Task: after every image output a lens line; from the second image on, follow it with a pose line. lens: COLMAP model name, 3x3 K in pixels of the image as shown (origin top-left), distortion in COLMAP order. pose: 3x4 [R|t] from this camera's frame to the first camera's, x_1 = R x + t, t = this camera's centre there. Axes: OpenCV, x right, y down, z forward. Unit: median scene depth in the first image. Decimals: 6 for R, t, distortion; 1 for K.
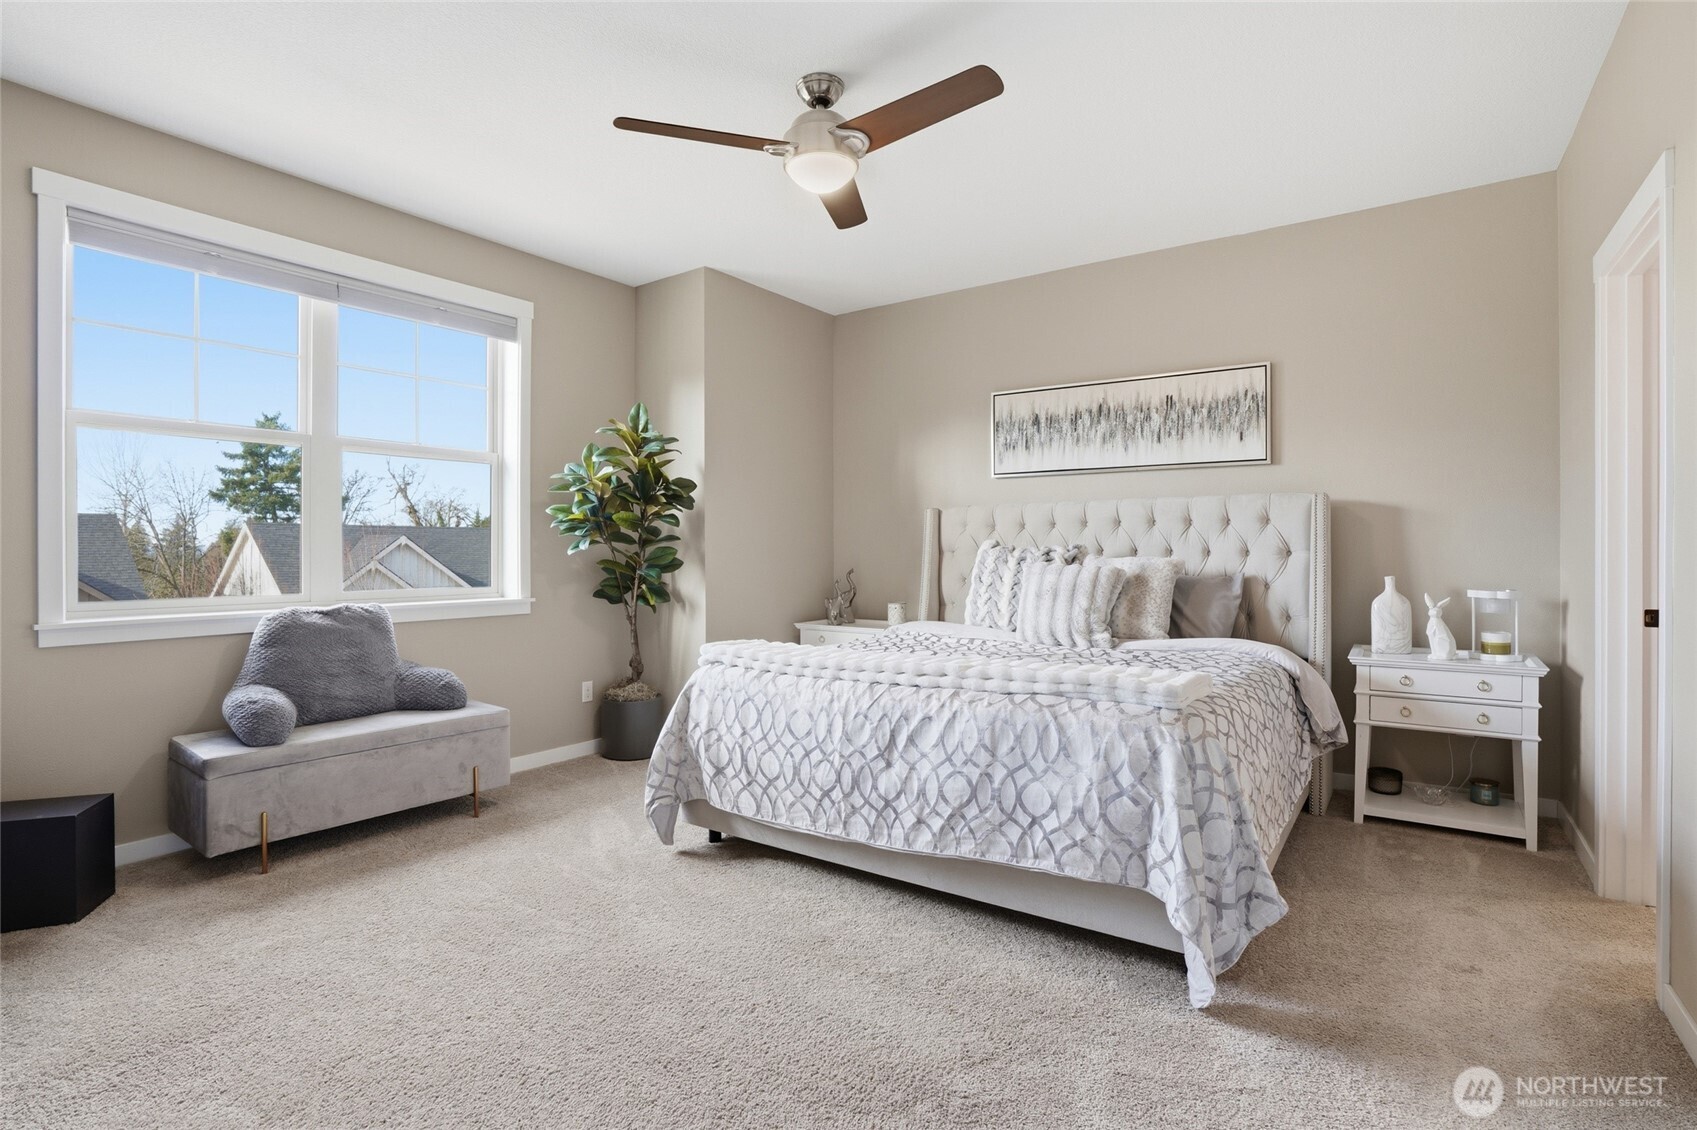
lens RADIAL K [[840.1, 0, 849.0], [0, 840.1, 557.9], [0, 0, 1]] dist [-0.029311, 0.000647]
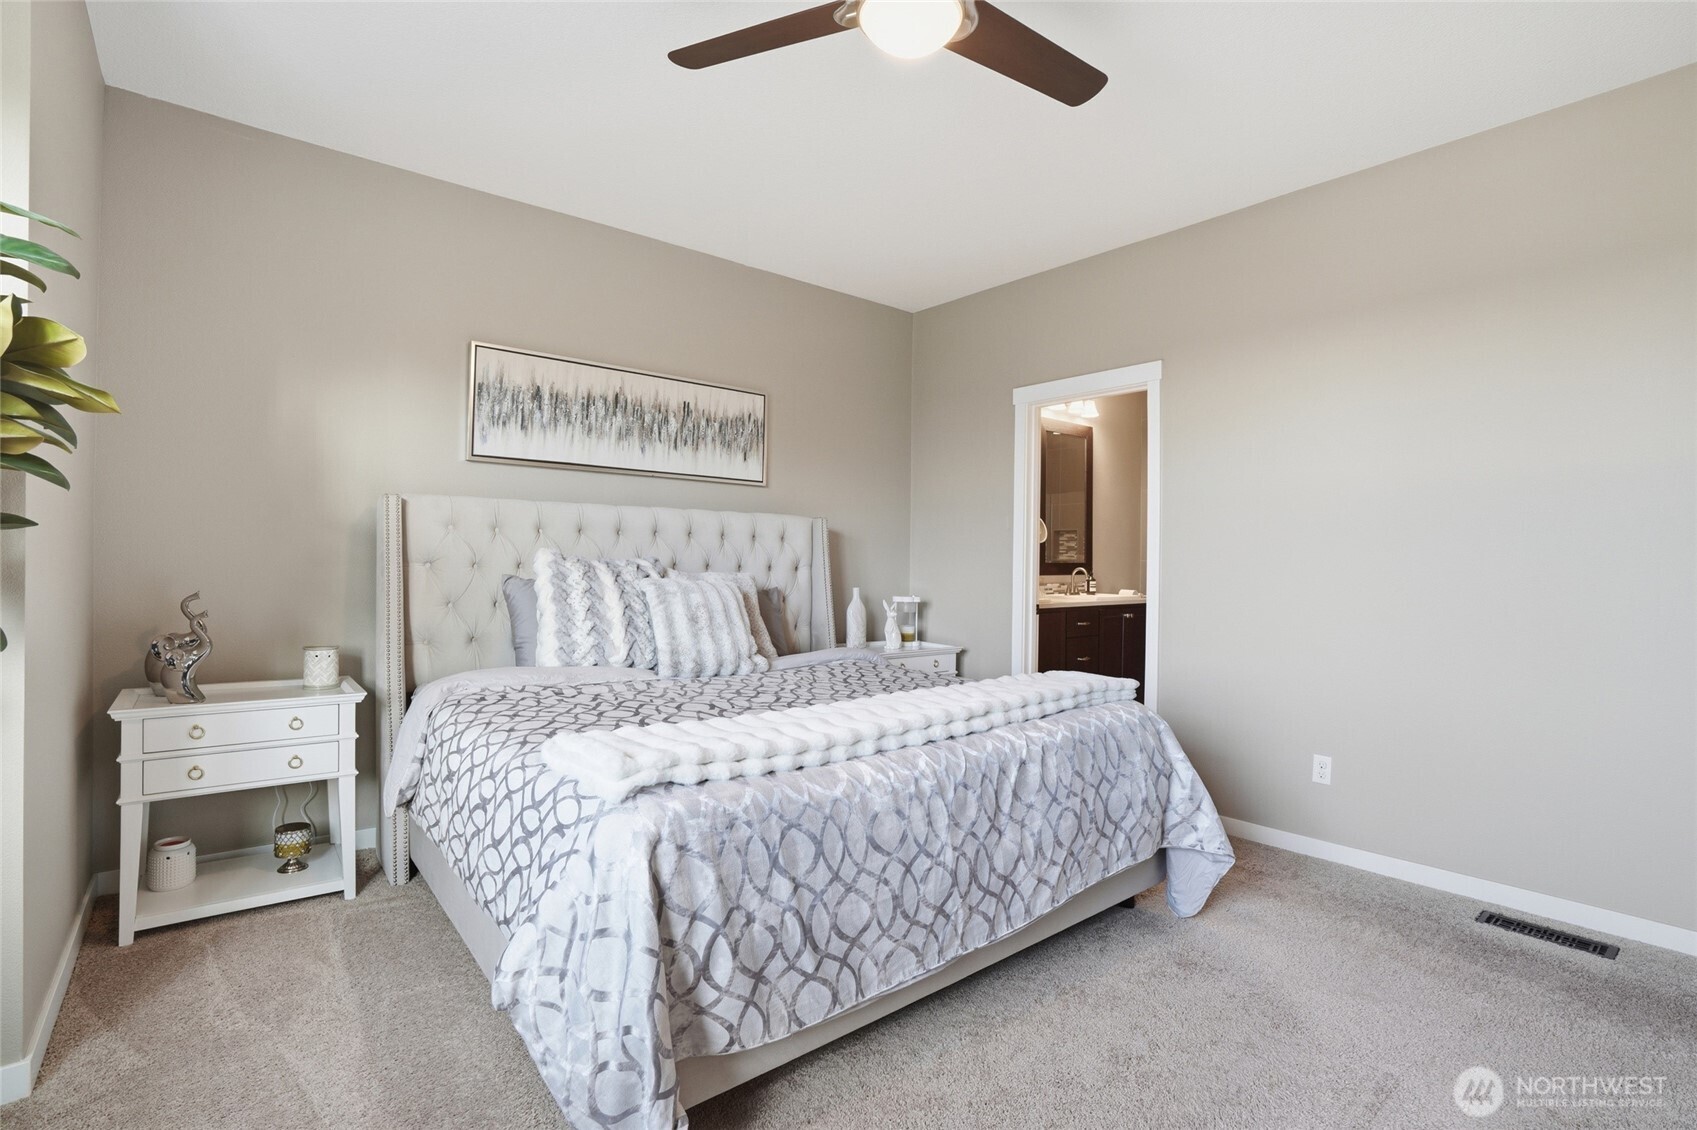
lens RADIAL K [[802.3, 0, 851.6], [0, 802.3, 573.7], [0, 0, 1]] dist [-0.042336, 0.011227]
pose [[0.248119, -0.006399, 0.968708, -0.663673], [-0.003349, 0.999967, 0.007463, -0.008820], [-0.968724, -0.005096, 0.248090, 0.860421]]
